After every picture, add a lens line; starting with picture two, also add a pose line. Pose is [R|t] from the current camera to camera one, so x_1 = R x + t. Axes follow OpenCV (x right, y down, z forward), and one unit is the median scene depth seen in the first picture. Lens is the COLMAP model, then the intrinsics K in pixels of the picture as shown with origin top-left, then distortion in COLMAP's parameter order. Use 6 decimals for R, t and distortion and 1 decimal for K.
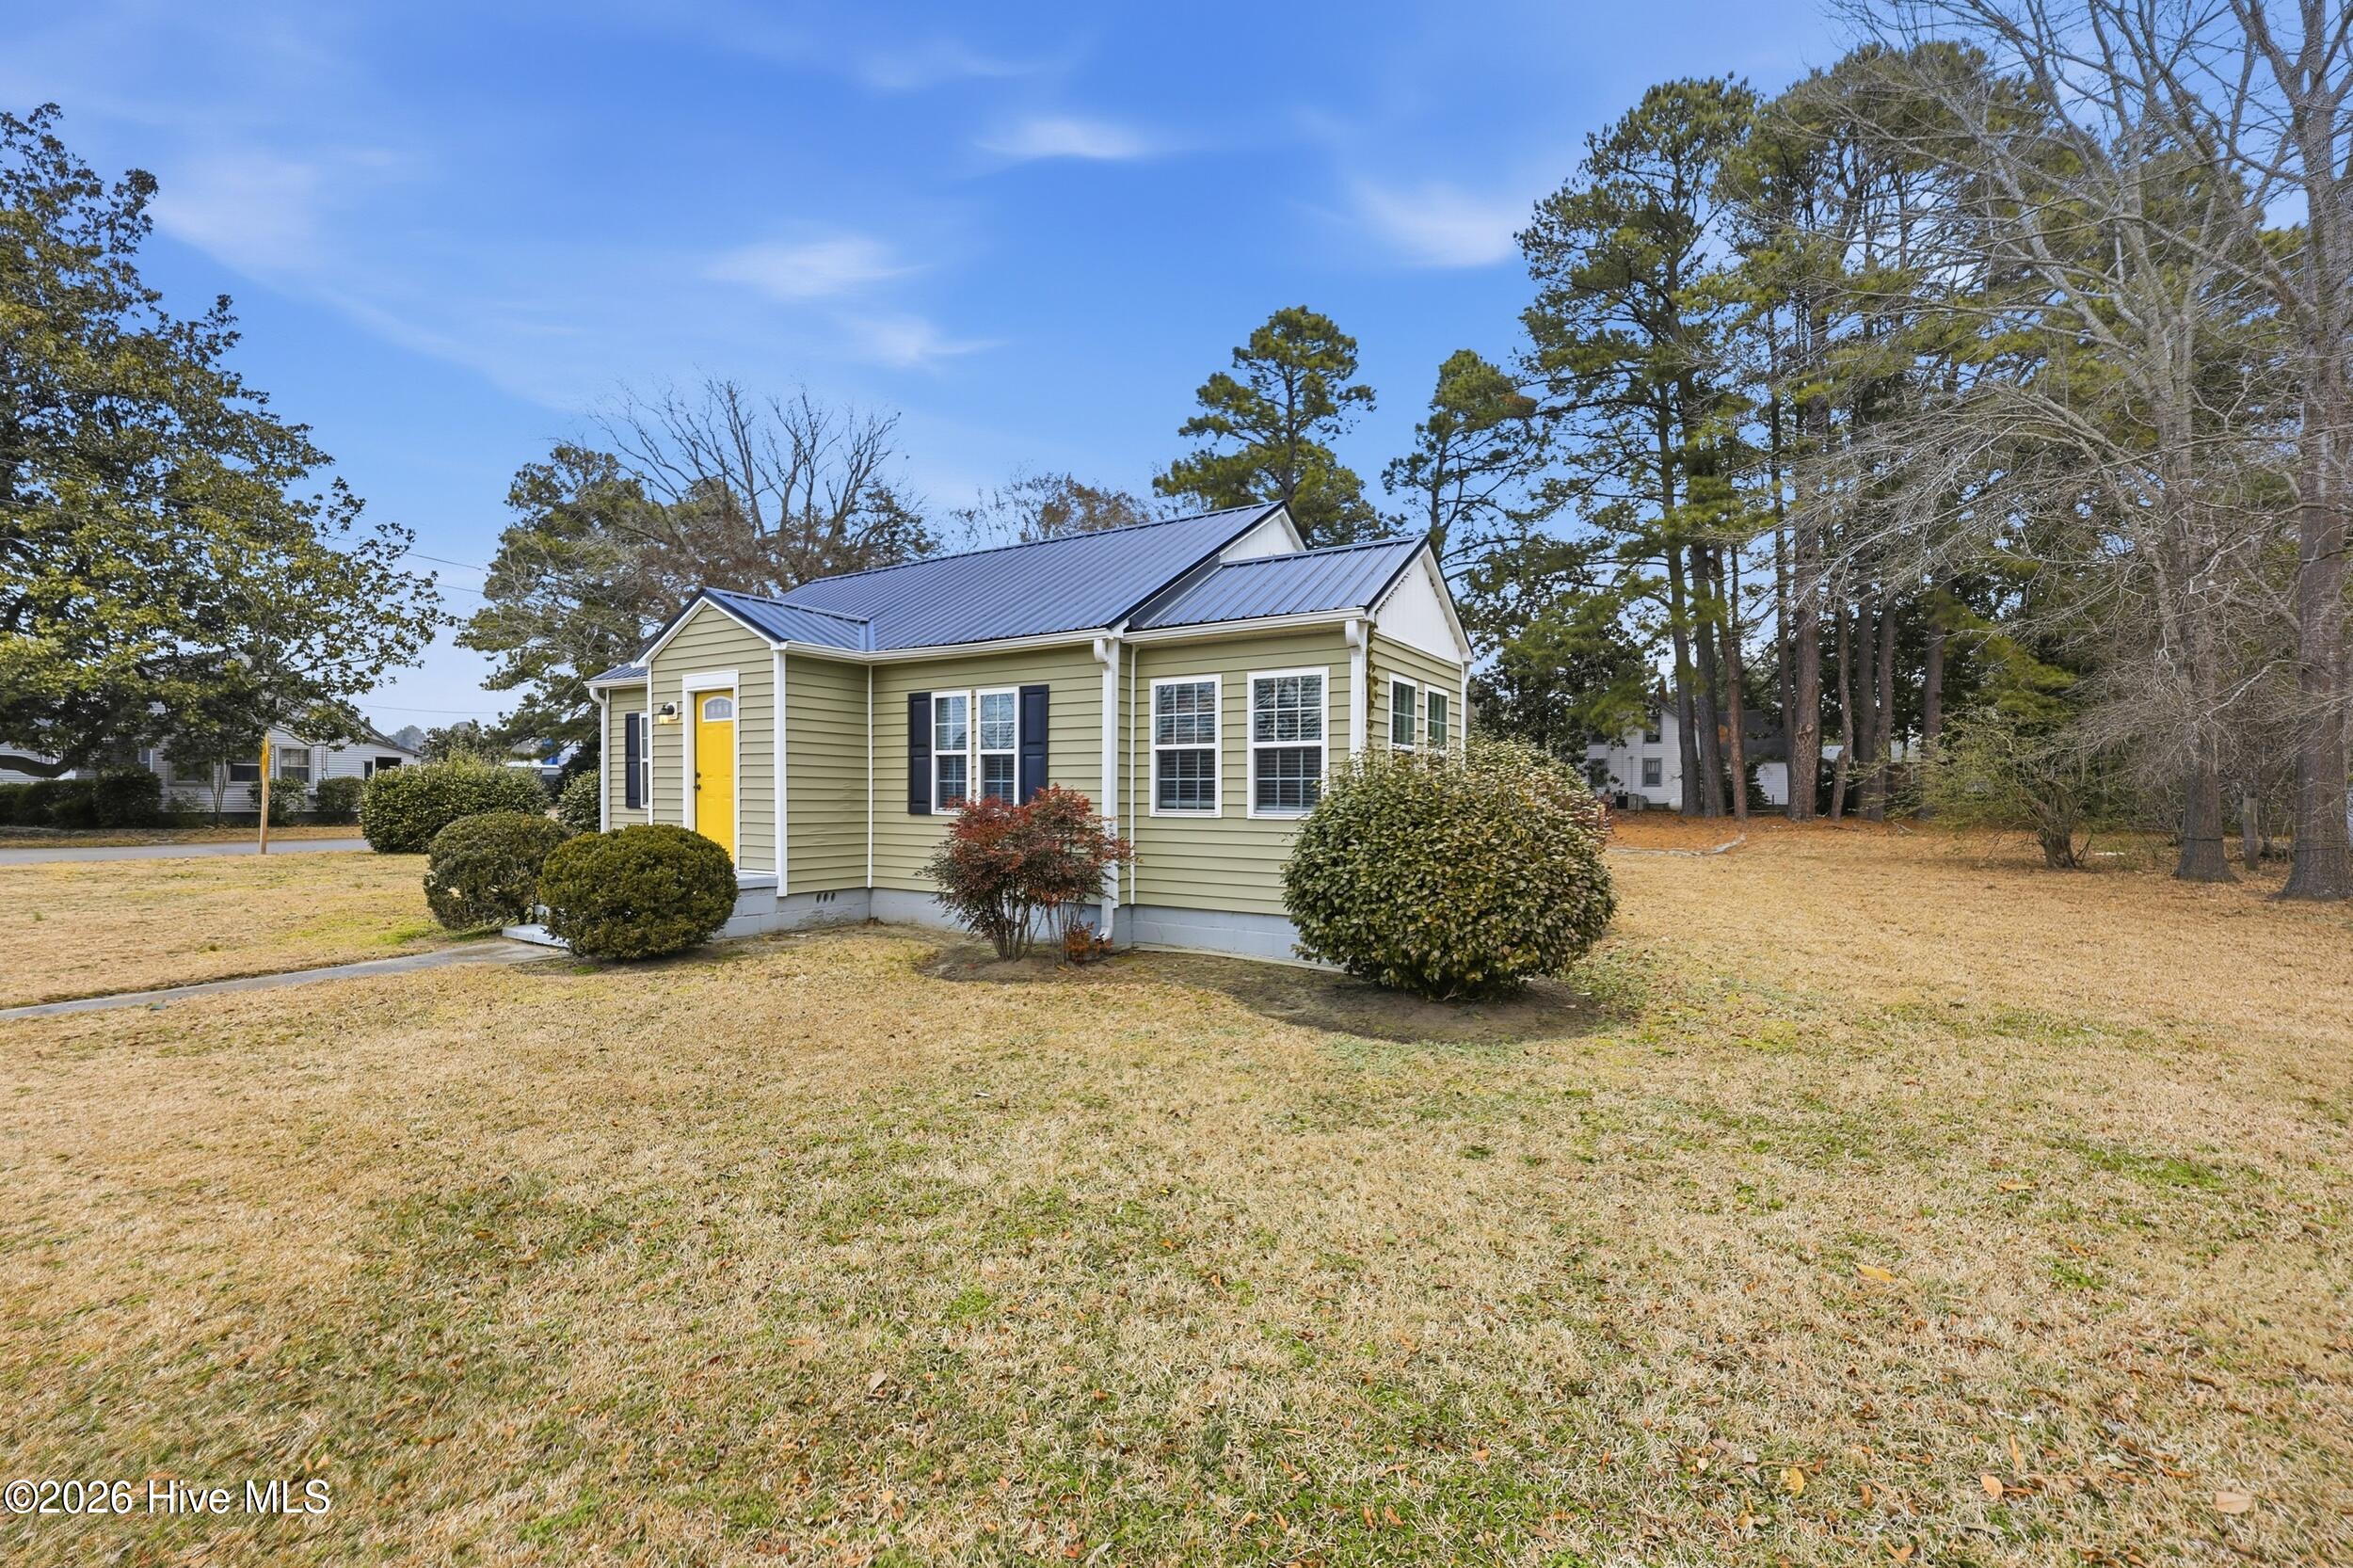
lens RADIAL K [[968.8, 0, 1176.5], [0, 968.8, 784.0], [0, 0, 1]] dist [0.014612, -0.000045]
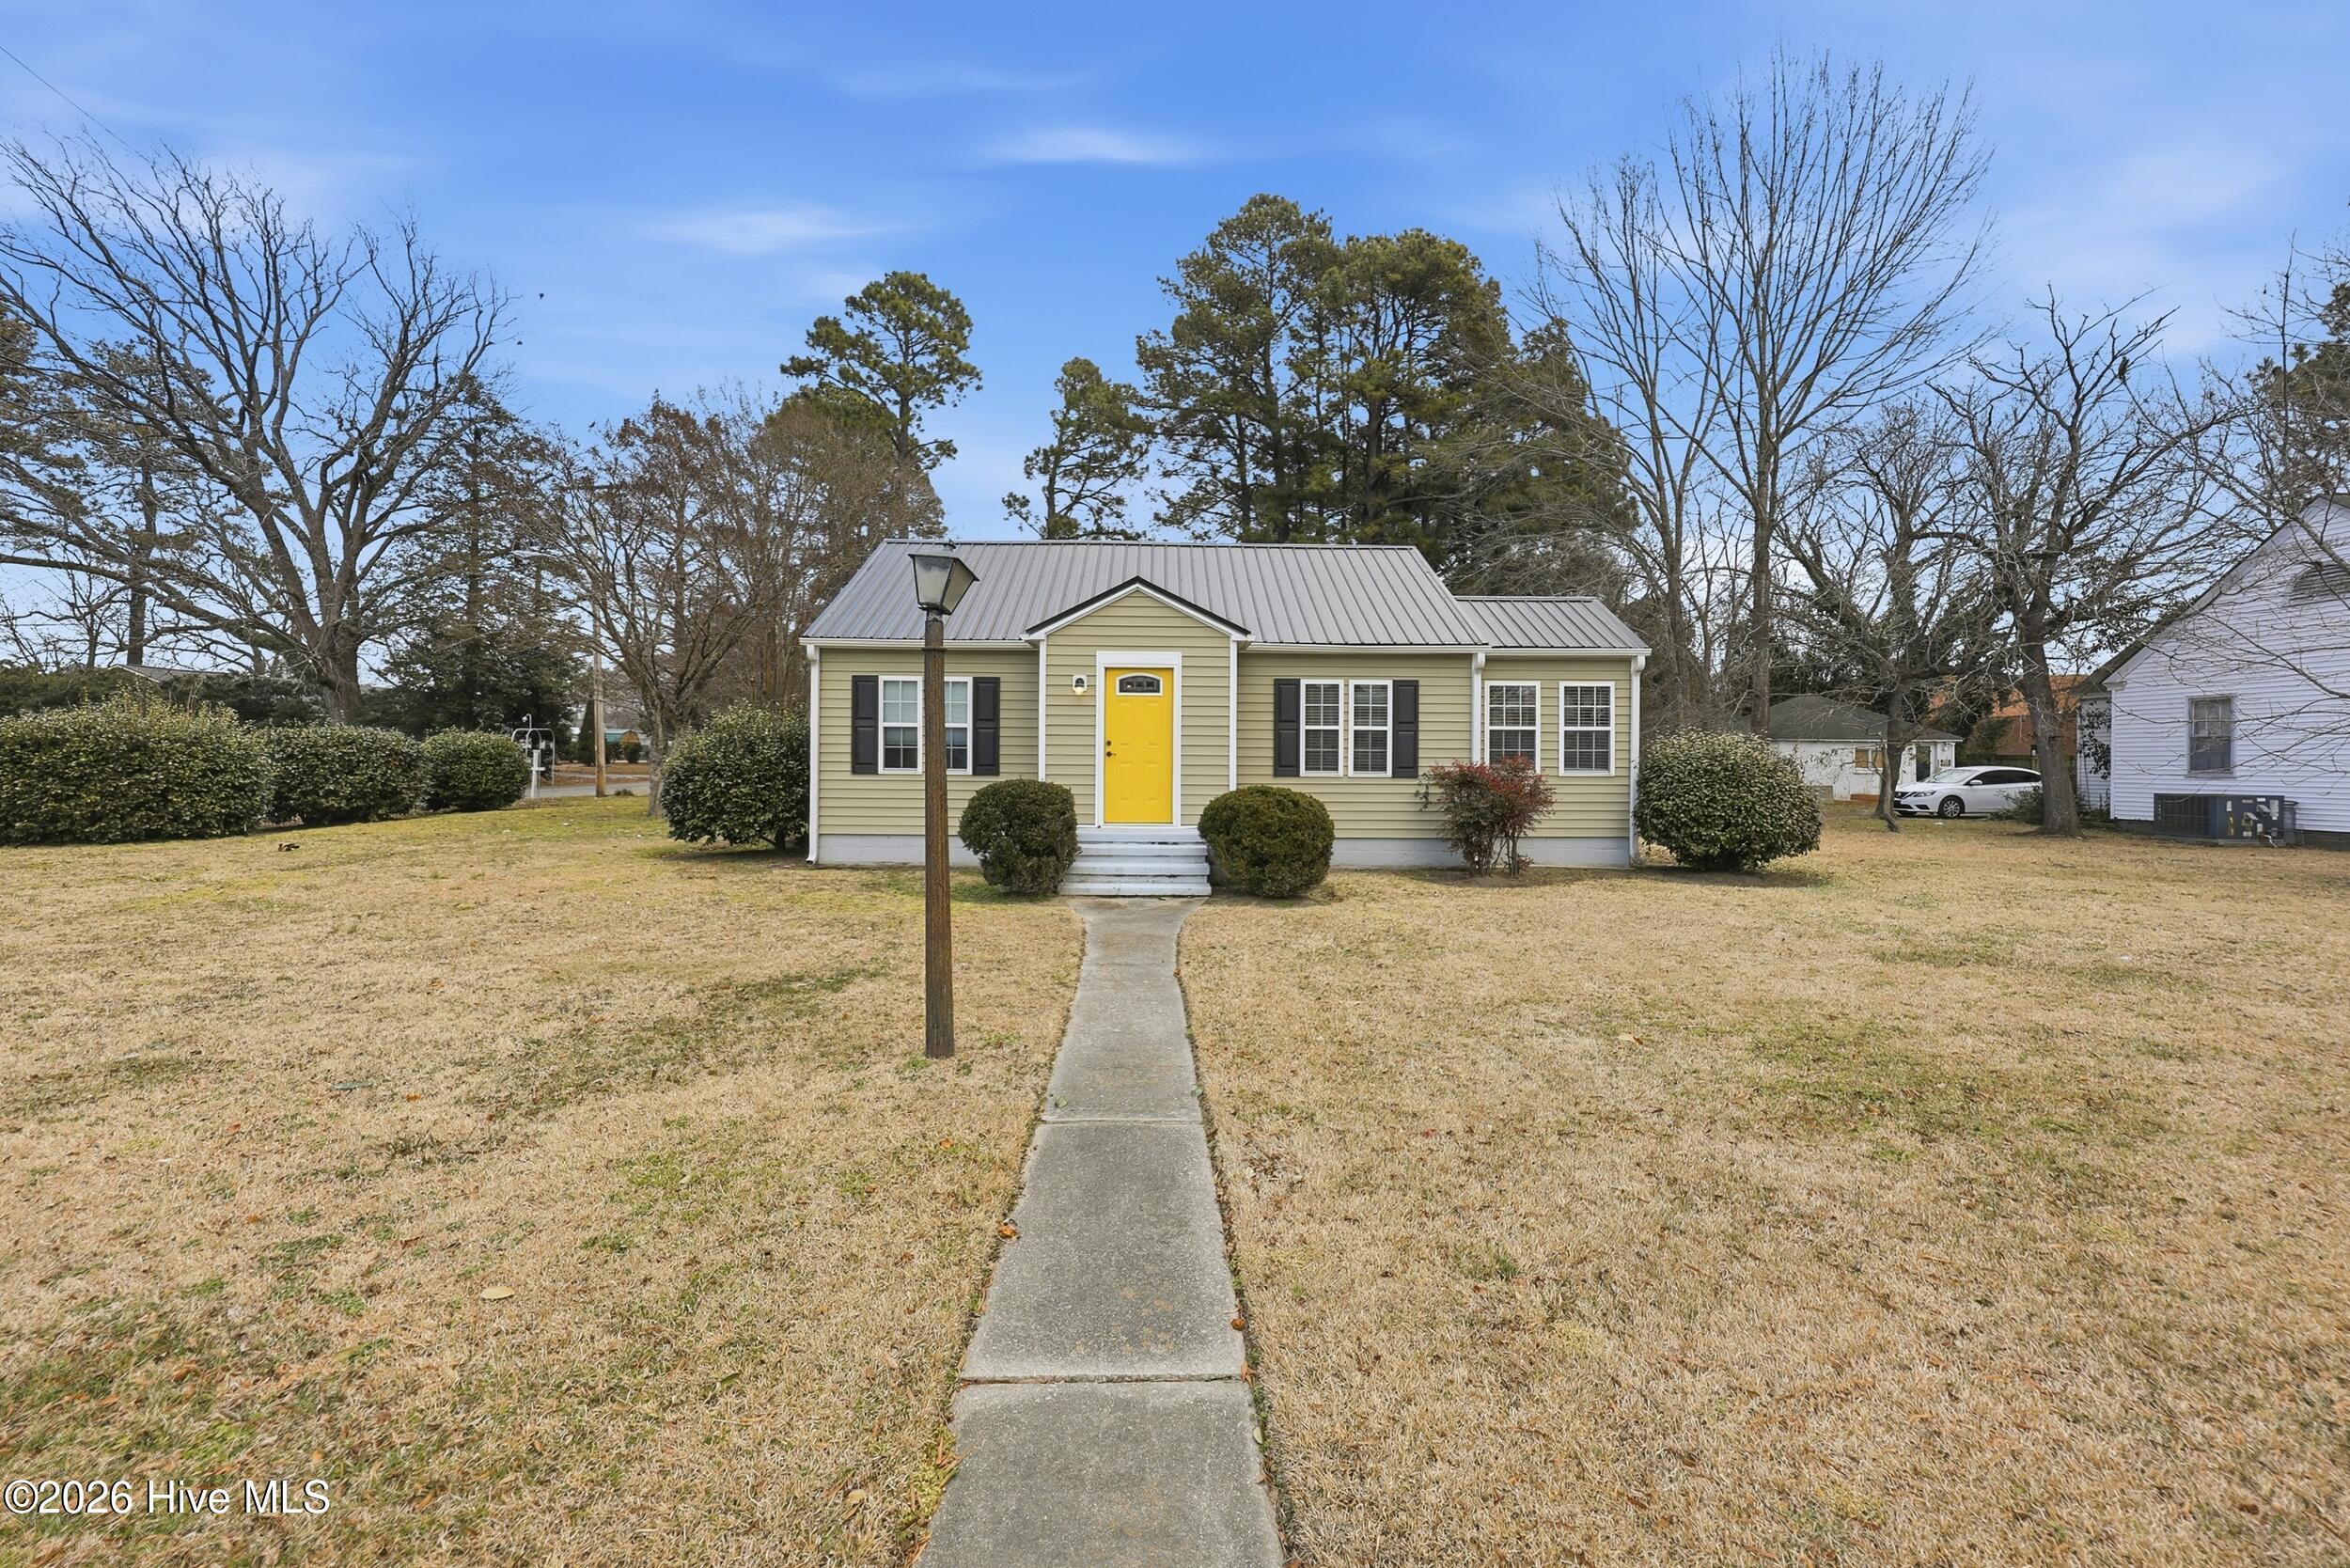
lens RADIAL K [[959.7, 0, 1173.7], [0, 959.7, 765.7], [0, 0, 1]] dist [0.000631, -0.000259]
pose [[0.836371, -0.004657, 0.548144, -1.103584], [-0.007624, 0.999768, 0.020127, -0.006185], [-0.548110, -0.021013, 0.836142, 0.052750]]
